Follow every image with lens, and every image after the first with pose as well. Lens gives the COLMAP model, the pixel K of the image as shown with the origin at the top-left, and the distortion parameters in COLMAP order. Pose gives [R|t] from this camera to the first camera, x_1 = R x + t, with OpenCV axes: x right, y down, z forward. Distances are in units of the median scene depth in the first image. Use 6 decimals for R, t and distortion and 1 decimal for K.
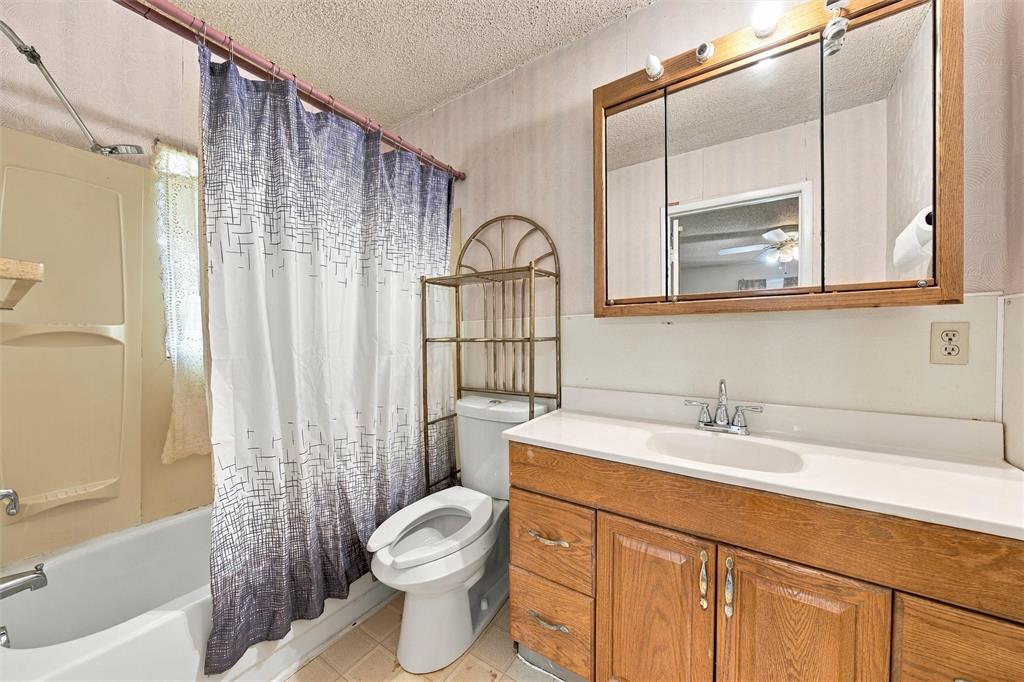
lens RADIAL K [[359.1, 0, 512.0], [0, 359.1, 341.0], [0, 0, 1]] dist [-0.001542, -0.000084]
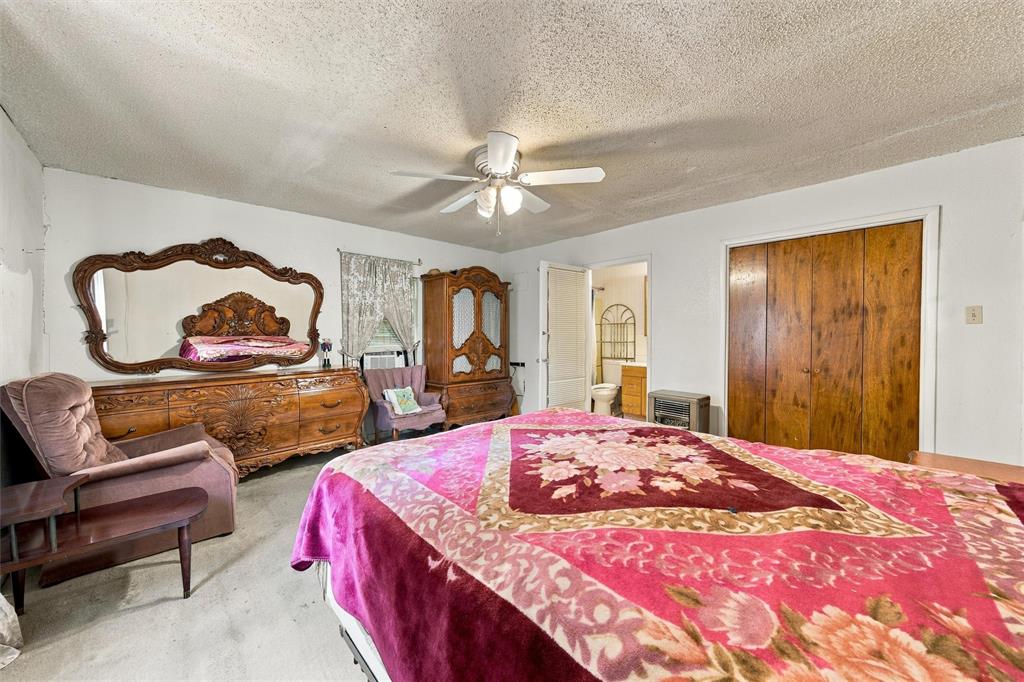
lens RADIAL K [[359.1, 0, 512.0], [0, 359.1, 341.0], [0, 0, 1]] dist [-0.001542, -0.000084]
pose [[0.969892, -0.001478, -0.243532, -0.179964], [0.005032, 0.999890, 0.013973, -0.071916], [0.243484, -0.014778, 0.969792, -2.715915]]
